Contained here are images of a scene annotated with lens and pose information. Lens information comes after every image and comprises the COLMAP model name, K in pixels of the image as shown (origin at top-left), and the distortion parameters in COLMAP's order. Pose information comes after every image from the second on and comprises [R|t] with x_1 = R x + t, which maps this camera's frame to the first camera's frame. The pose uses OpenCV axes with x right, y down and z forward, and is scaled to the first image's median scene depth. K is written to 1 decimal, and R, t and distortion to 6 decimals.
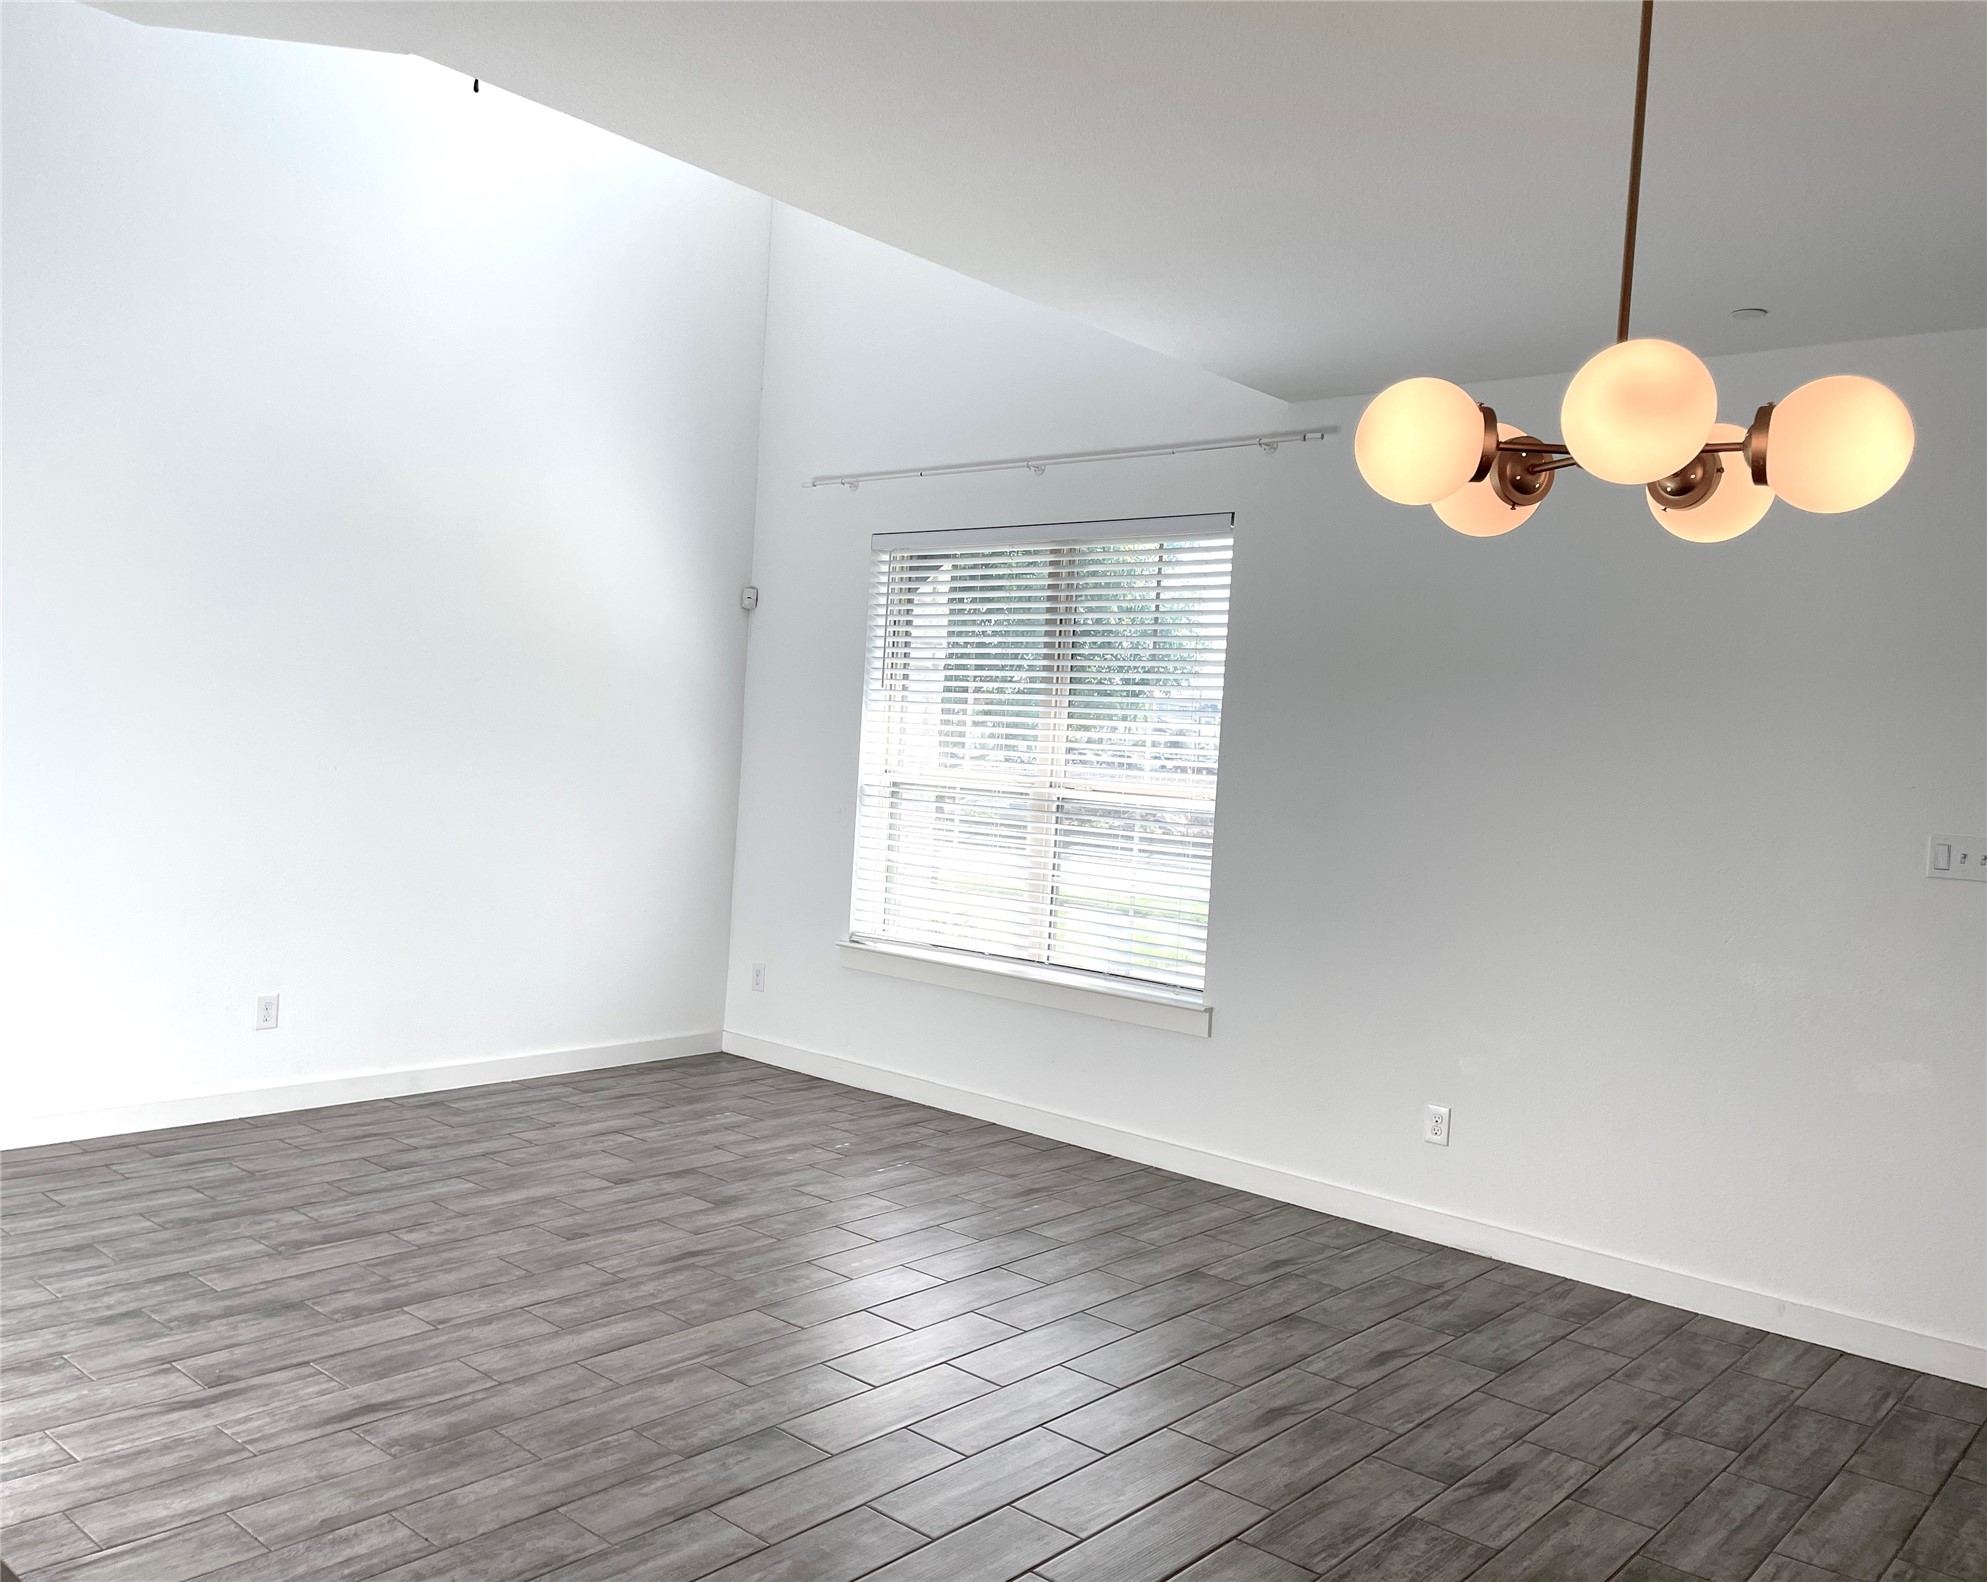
lens RADIAL K [[1607.0, 0, 939.3], [0, 1607.0, 783.2], [0, 0, 1]] dist [0.114923, -0.153494]
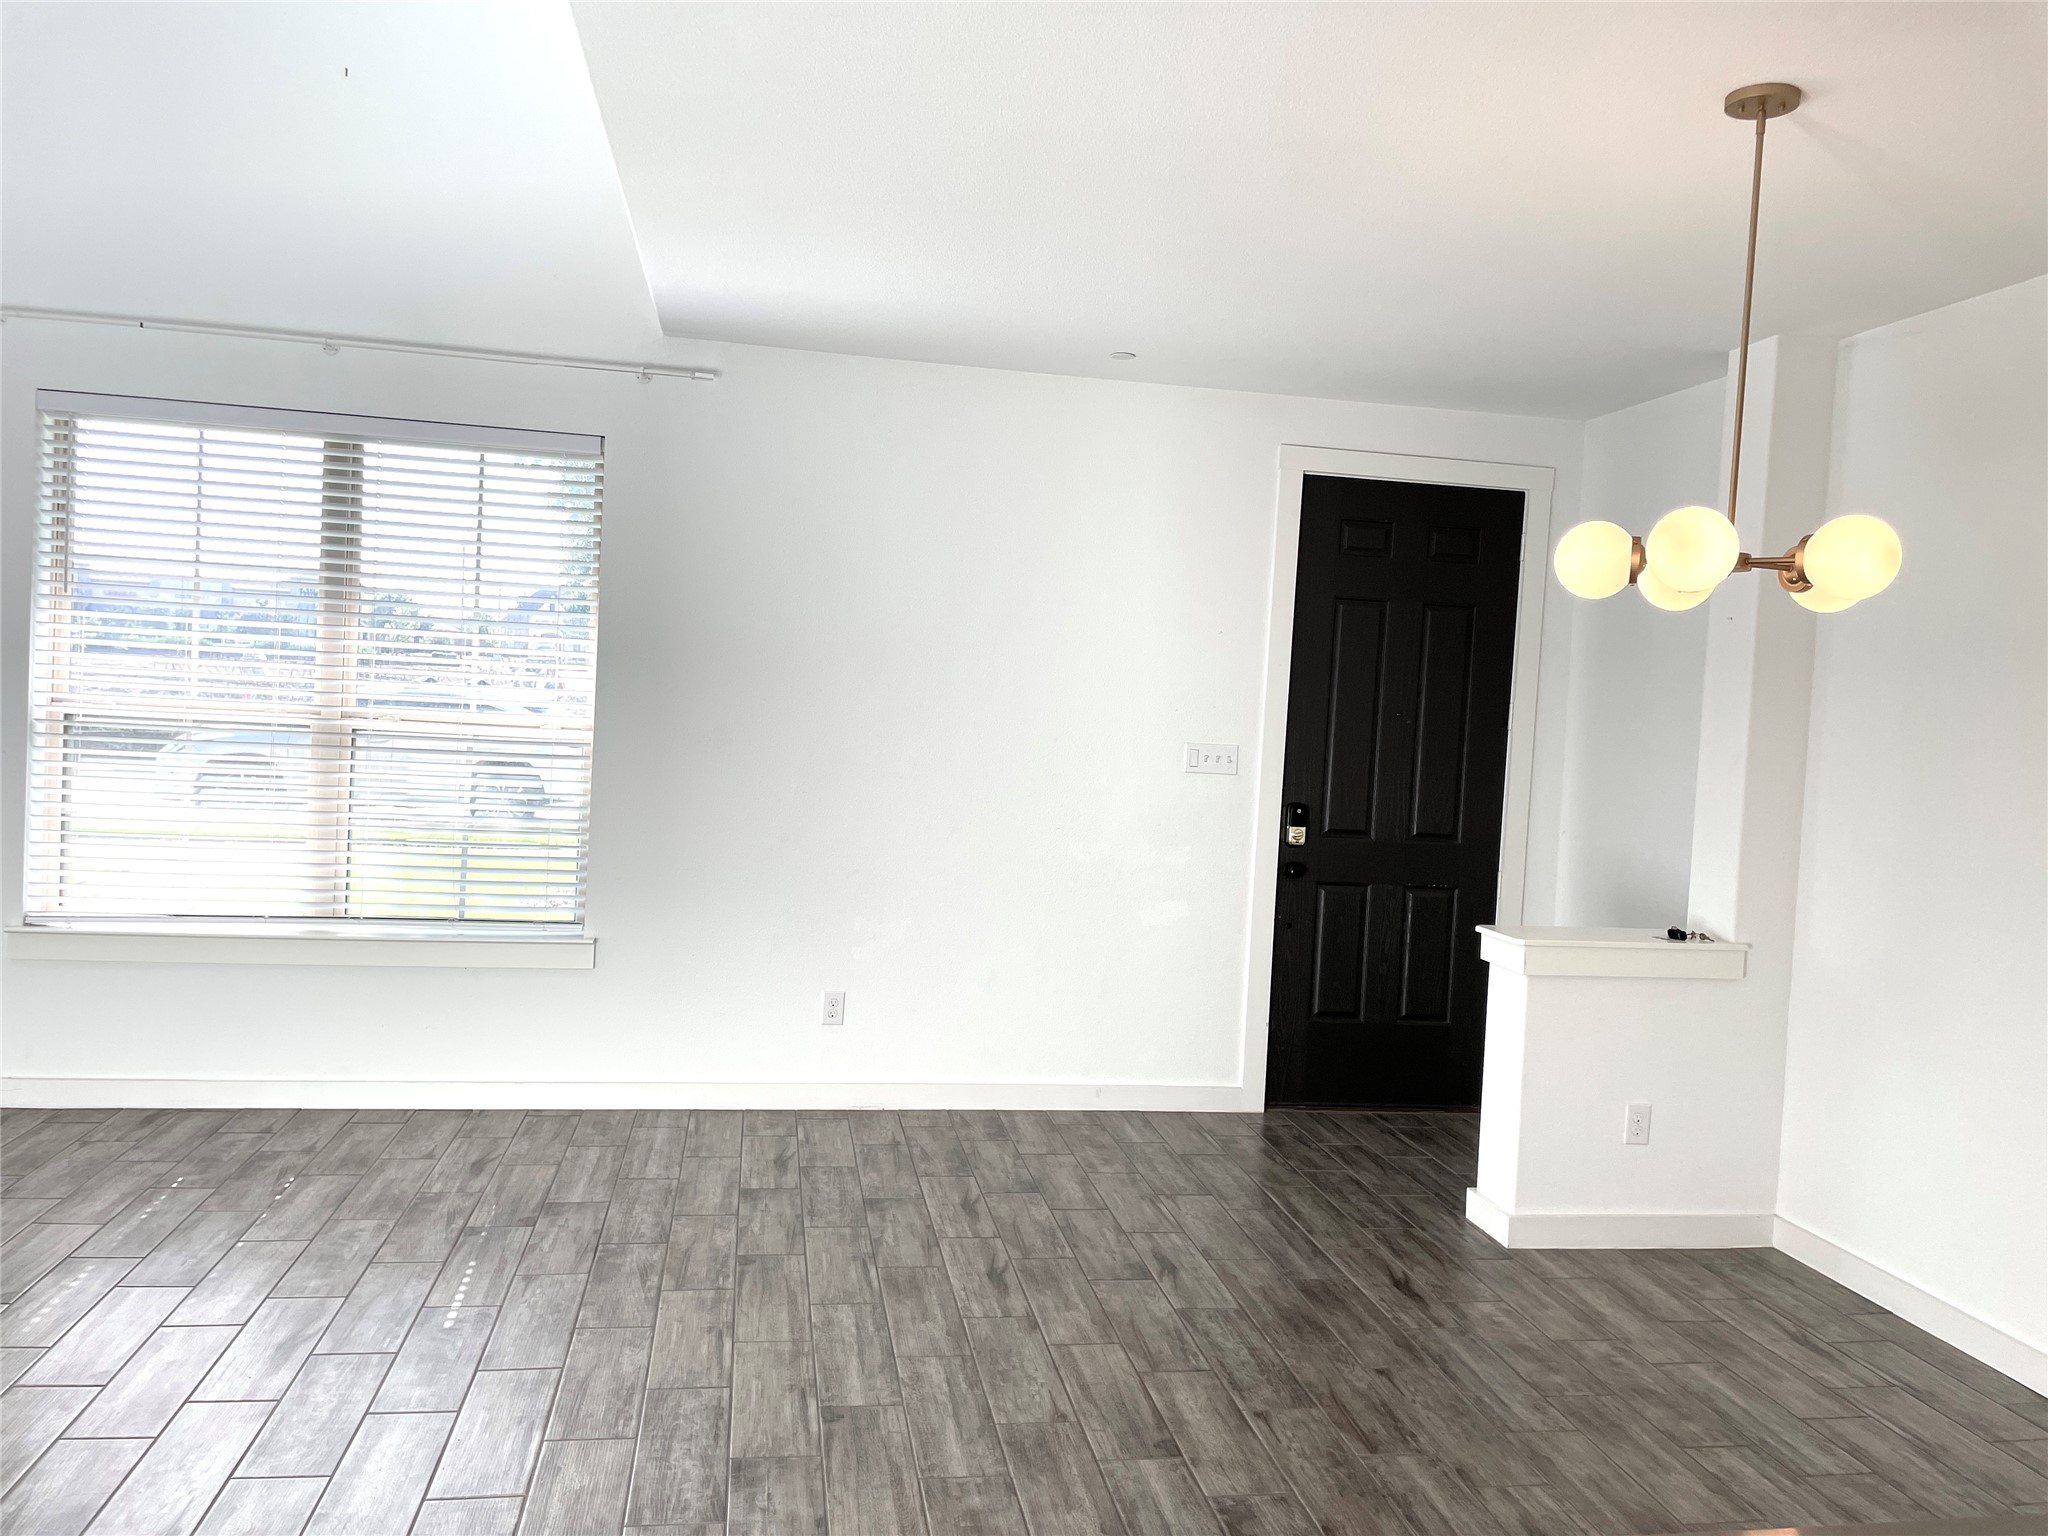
lens RADIAL K [[1538.0, 0, 1024.0], [0, 1538.0, 768.0], [0, 0, 1]] dist [0.075137, -0.085541]
pose [[0.623864, -0.064042, 0.778904, -0.493096], [0.003049, 0.996829, 0.079517, -0.049920], [-0.781527, -0.047233, 0.622081, 0.251871]]
